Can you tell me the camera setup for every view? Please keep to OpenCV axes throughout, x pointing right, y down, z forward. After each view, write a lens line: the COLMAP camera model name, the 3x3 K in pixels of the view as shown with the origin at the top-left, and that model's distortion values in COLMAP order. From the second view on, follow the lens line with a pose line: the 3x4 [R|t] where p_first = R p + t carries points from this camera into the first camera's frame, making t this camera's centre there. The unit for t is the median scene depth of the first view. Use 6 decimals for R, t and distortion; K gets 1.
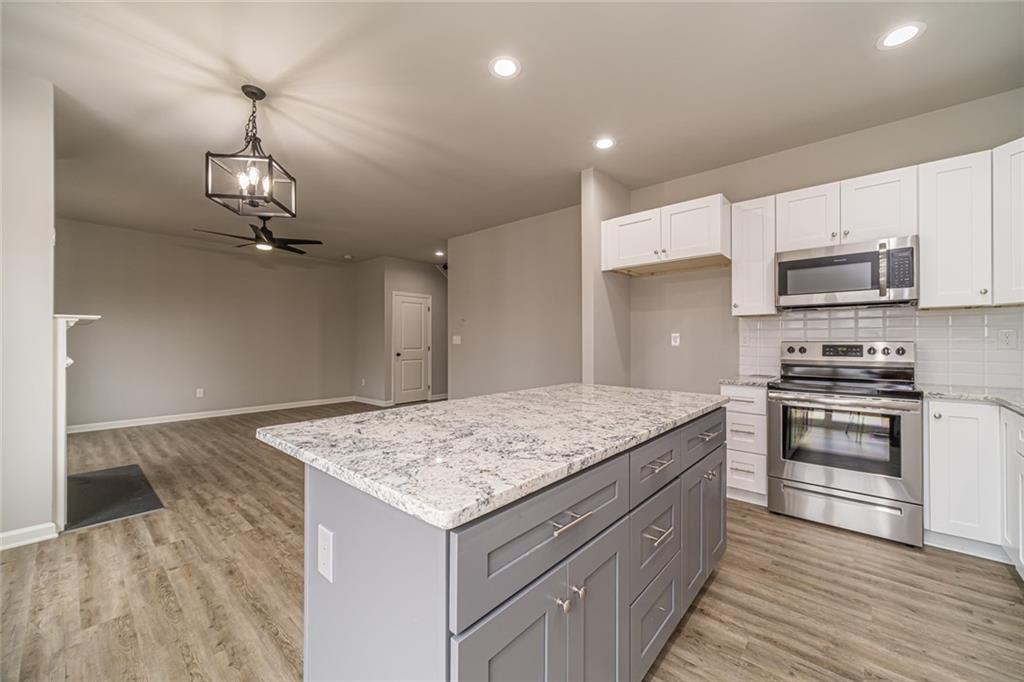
lens RADIAL K [[399.5, 0, 514.0], [0, 399.5, 340.3], [0, 0, 1]] dist [0.004520, -0.000064]
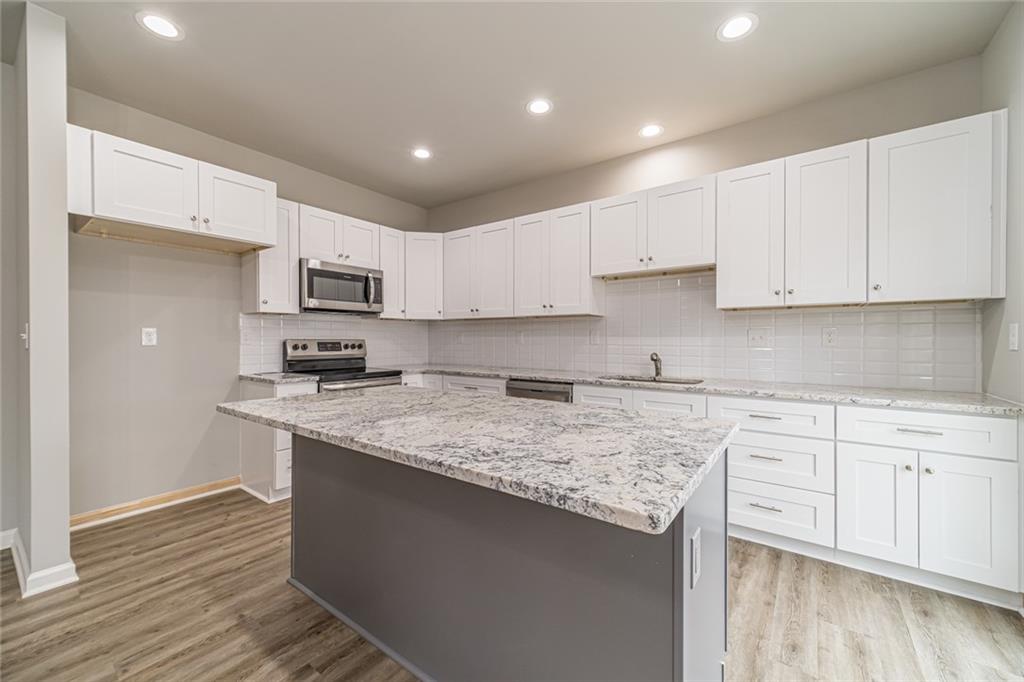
lens RADIAL K [[393.5, 0, 512.0], [0, 393.5, 341.0], [0, 0, 1]] dist [-0.001297, -0.000078]
pose [[-0.095032, -0.004815, 0.995463, -0.462203], [-0.005177, 0.999977, 0.004342, -0.000437], [-0.995461, -0.004741, -0.095055, 0.529417]]
